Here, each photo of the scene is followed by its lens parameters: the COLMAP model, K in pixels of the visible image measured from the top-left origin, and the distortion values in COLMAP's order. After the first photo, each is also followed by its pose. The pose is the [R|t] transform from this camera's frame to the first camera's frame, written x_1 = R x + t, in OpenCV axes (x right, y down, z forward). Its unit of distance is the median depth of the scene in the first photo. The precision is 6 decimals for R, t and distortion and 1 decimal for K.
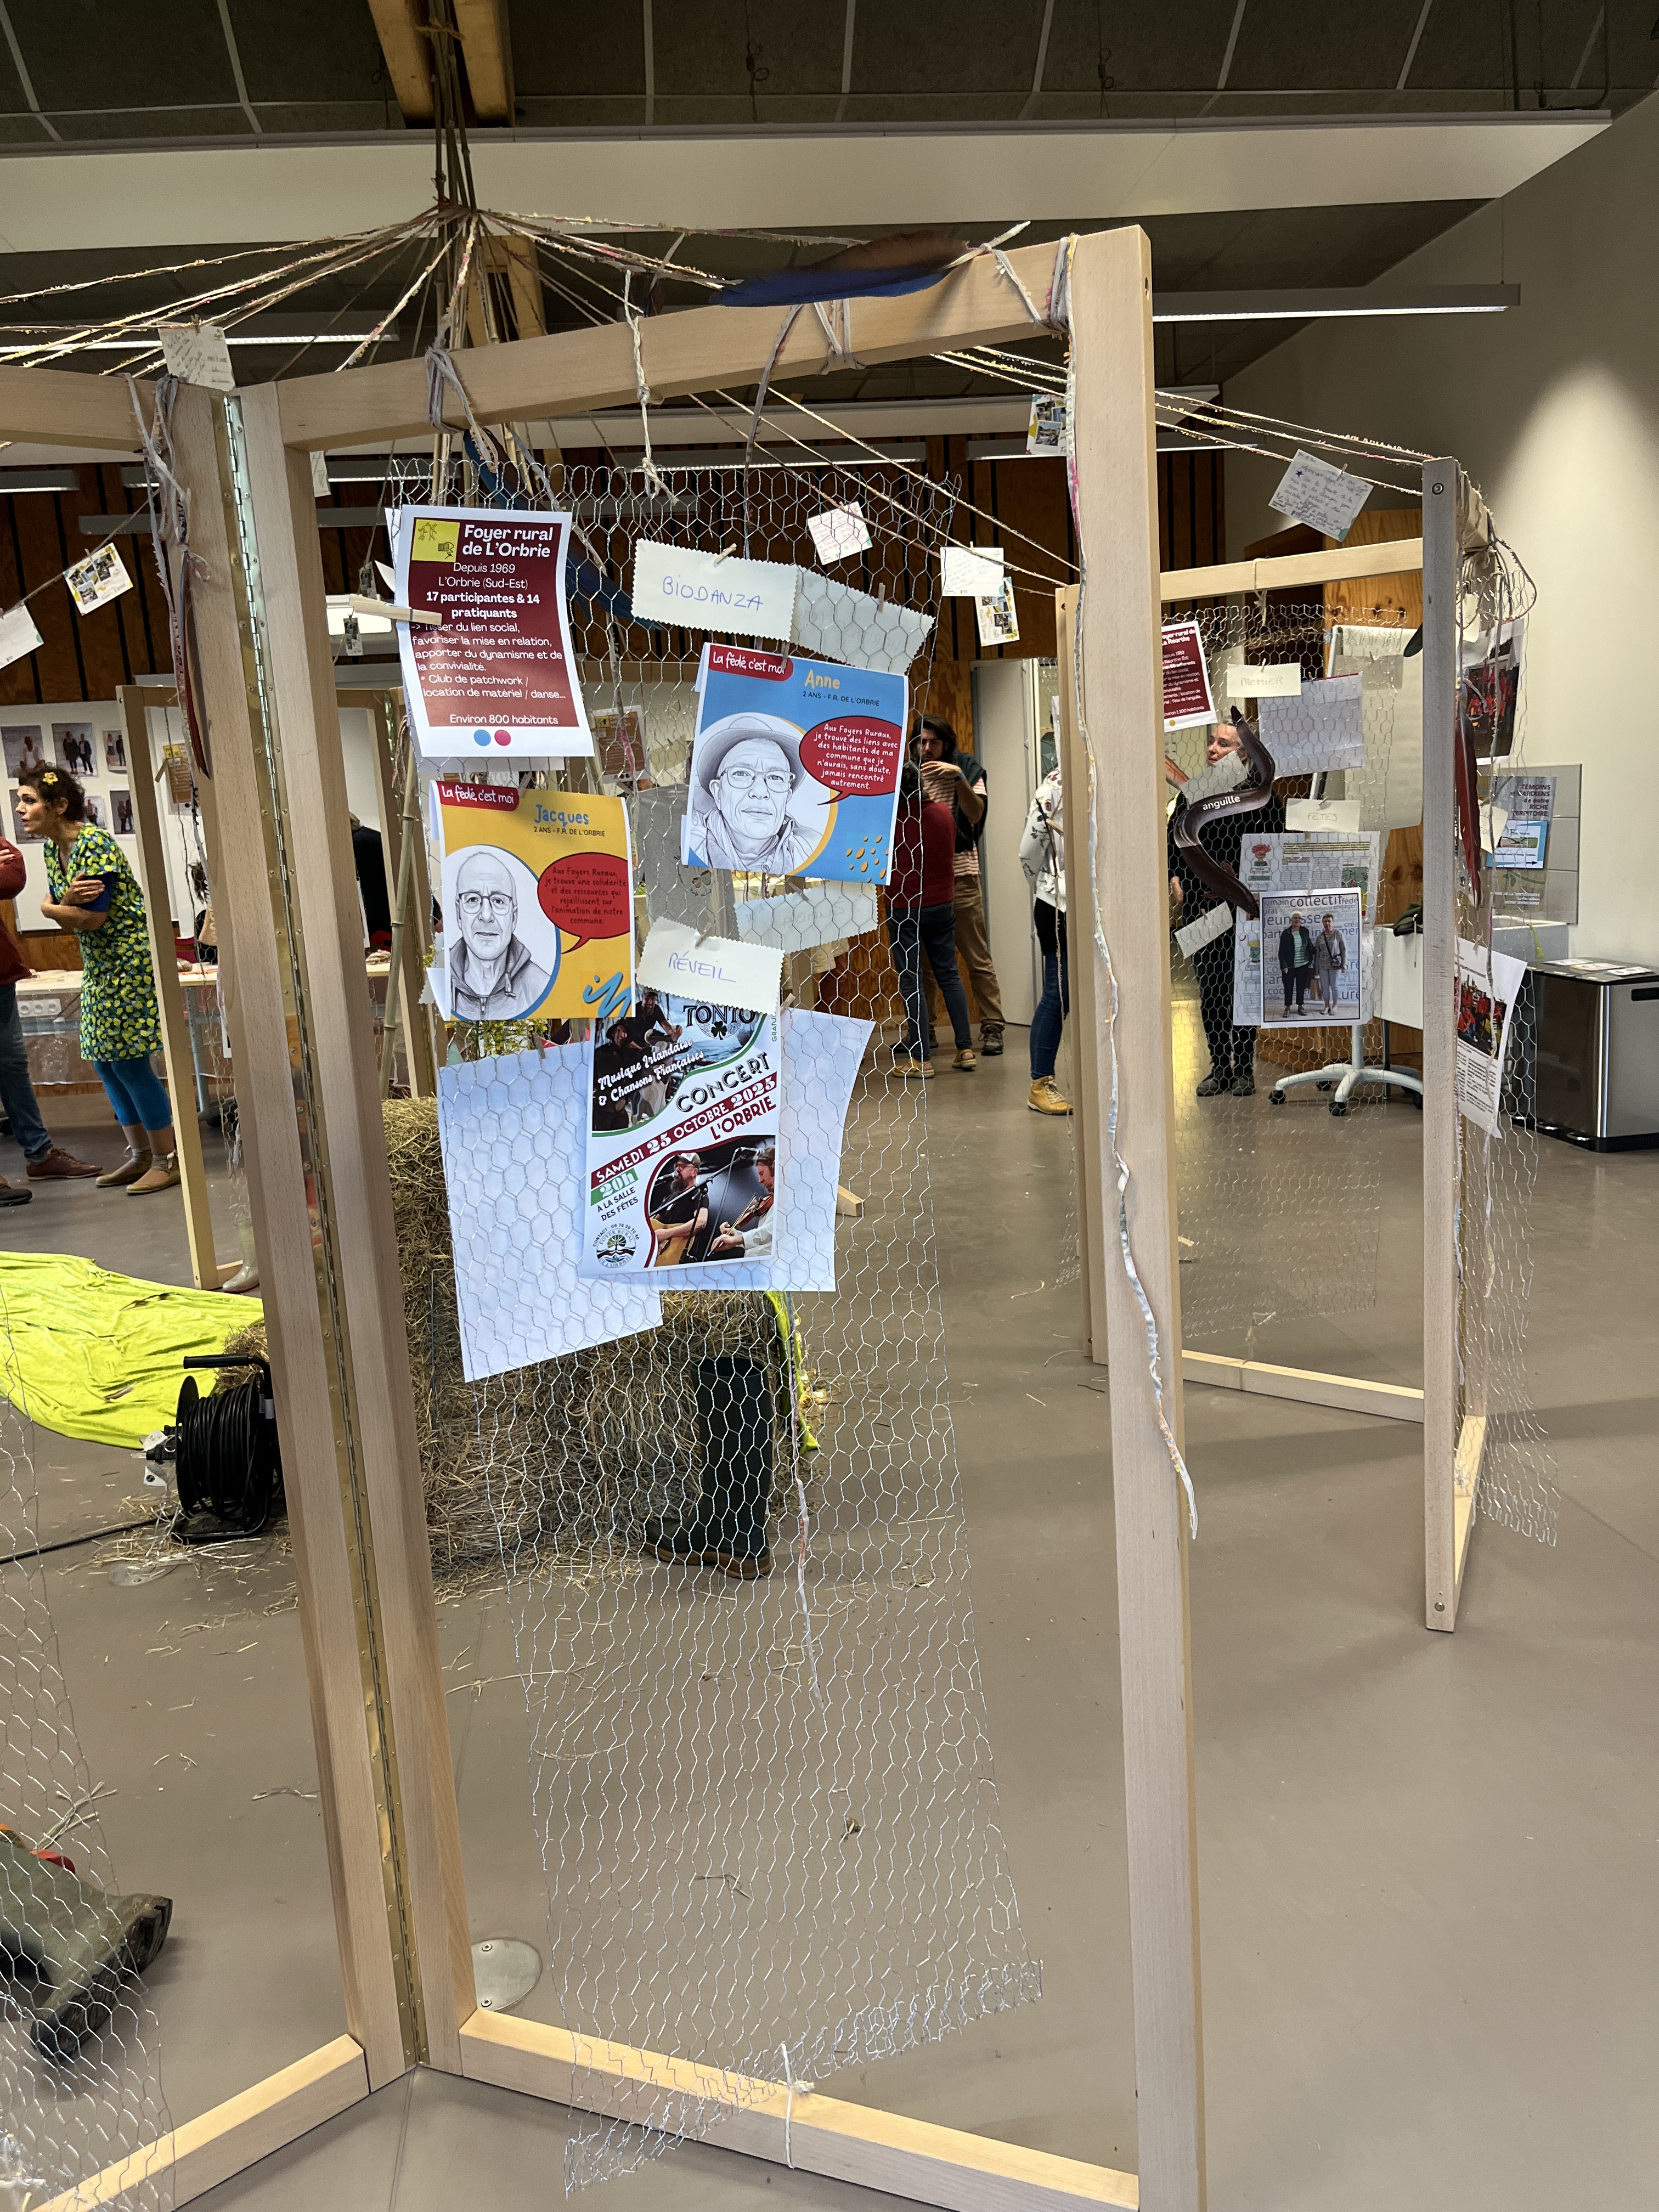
lens RADIAL K [[1629.5, 0, 832.5], [0, 1629.5, 1092.5], [0, 0, 1]] dist [0.024678, -0.038432]
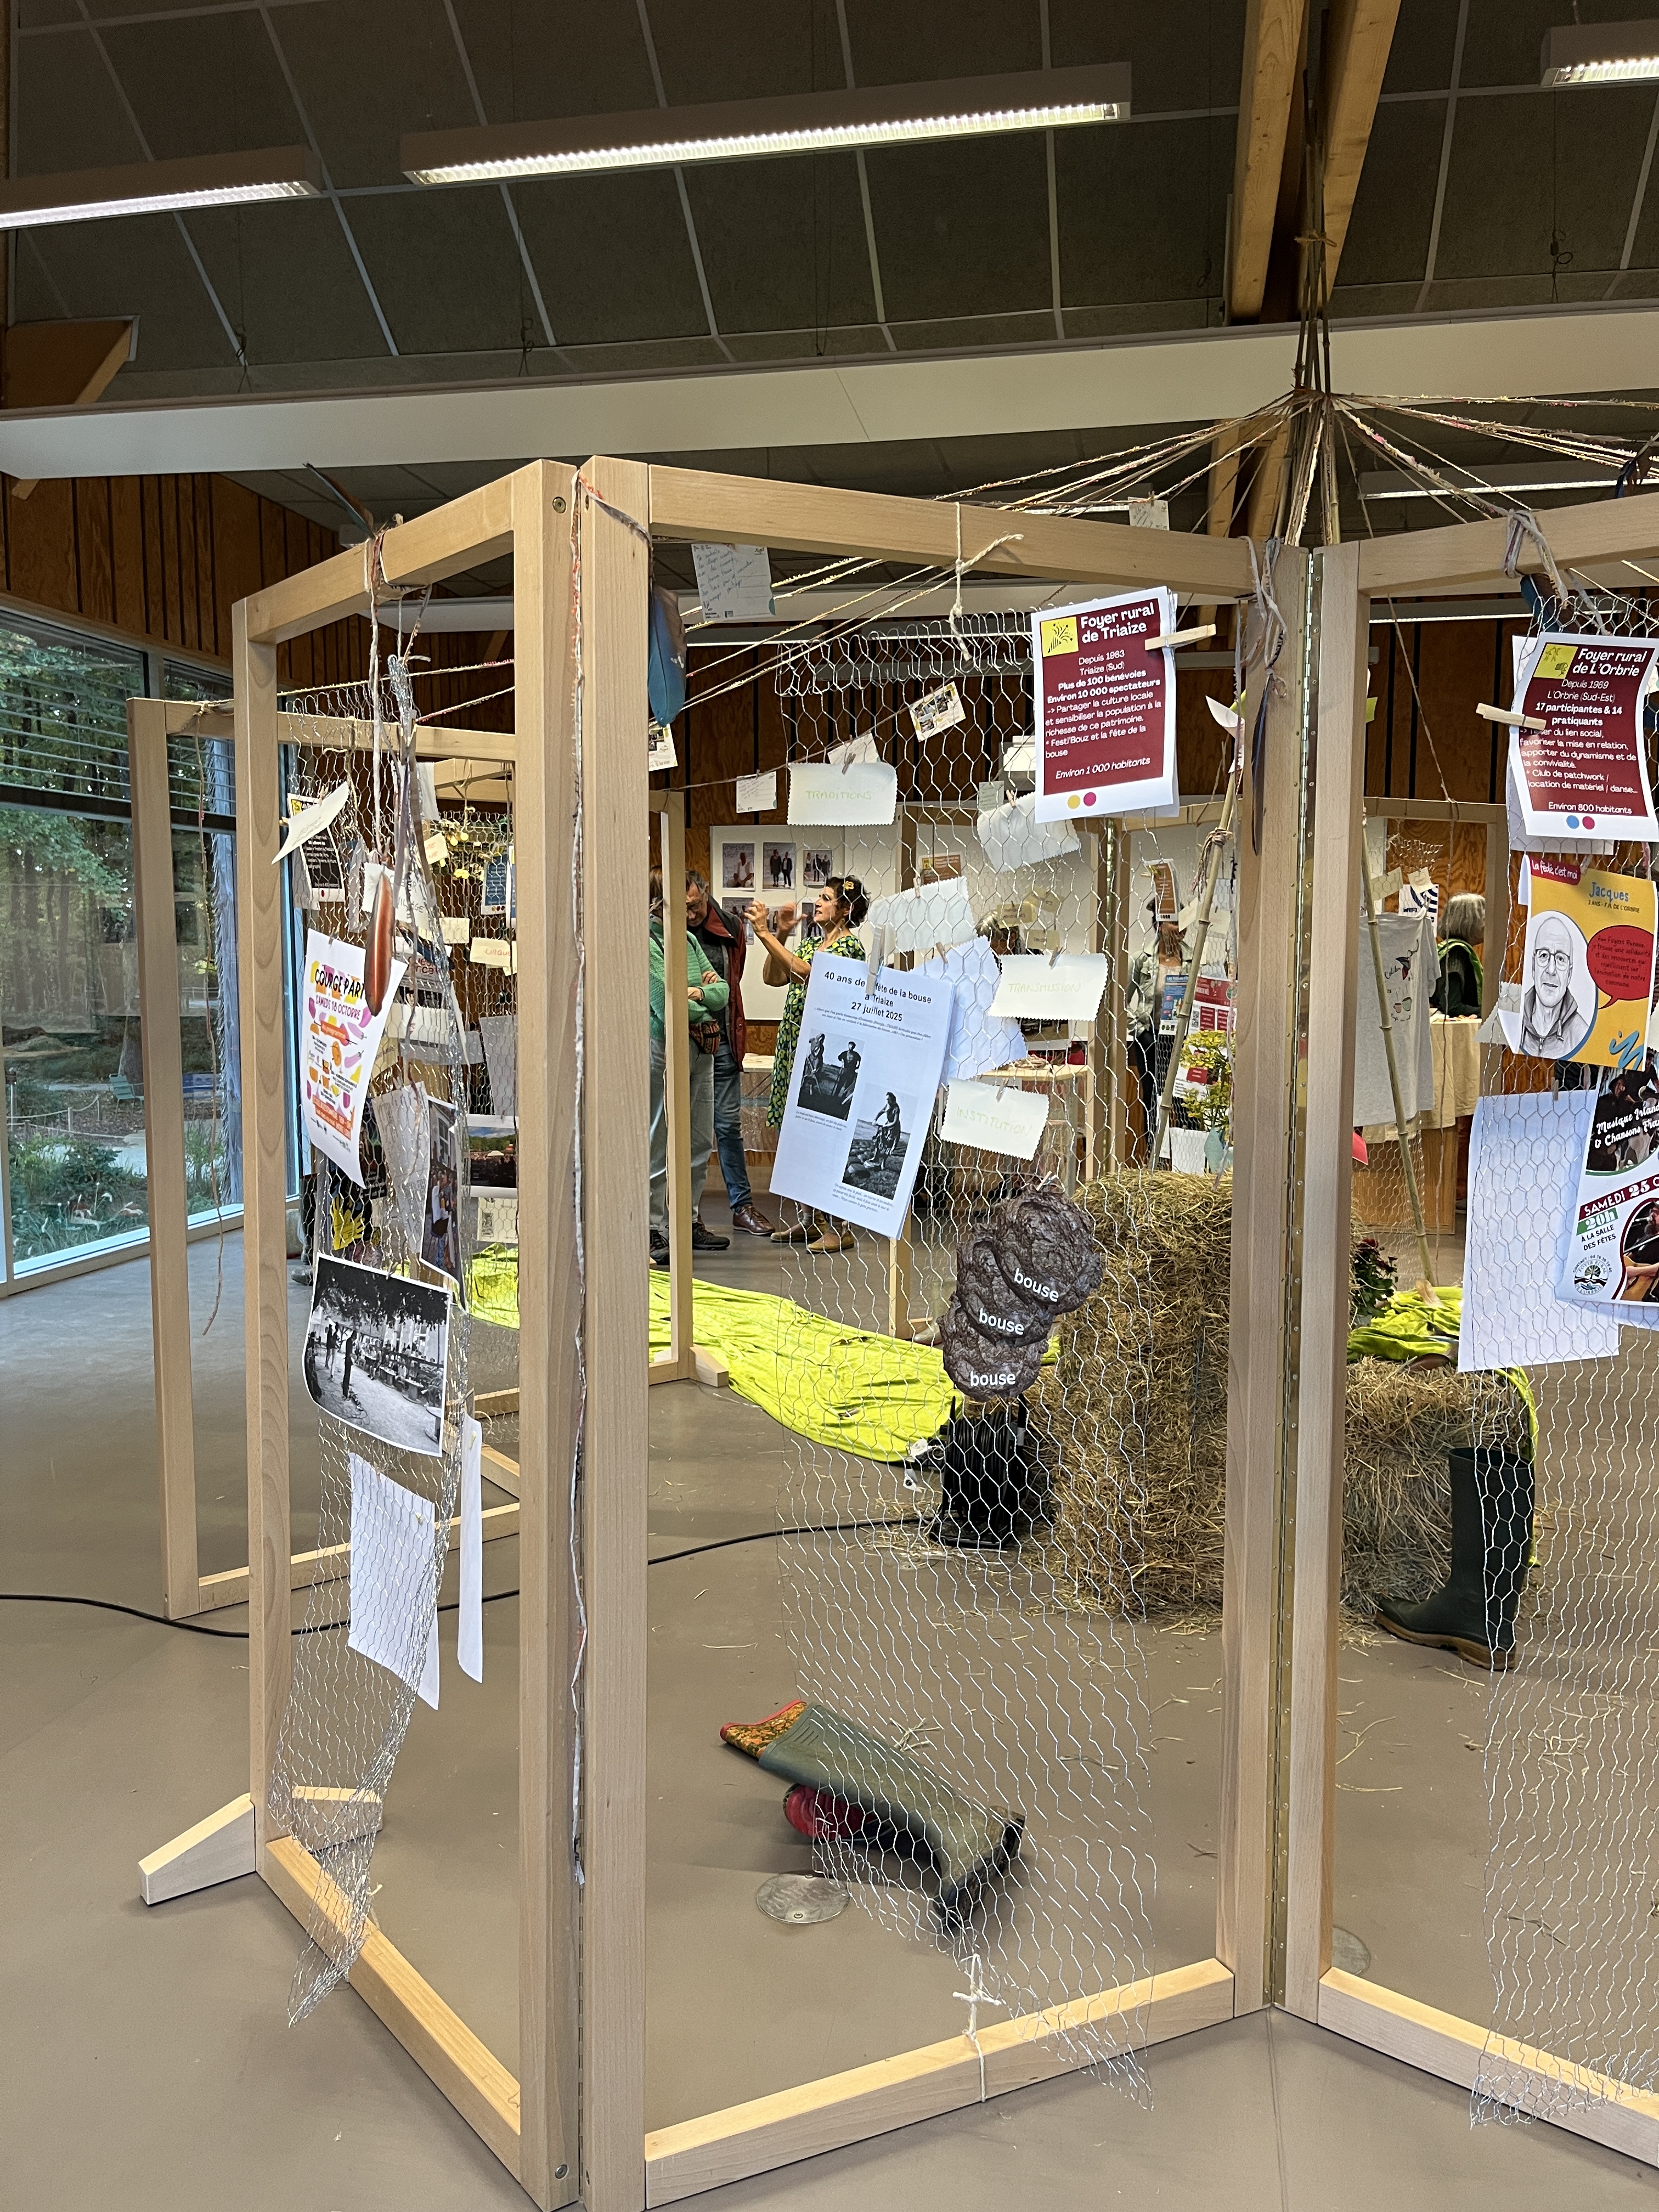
lens RADIAL K [[1635.7, 0, 799.6], [0, 1635.7, 1099.4], [0, 0, 1]] dist [0.066523, -0.111789]
pose [[0.946403, 0.085460, -0.311477, -0.309117], [-0.111719, 0.991450, -0.067428, 0.113132], [0.303051, 0.098612, 0.947858, -0.262649]]
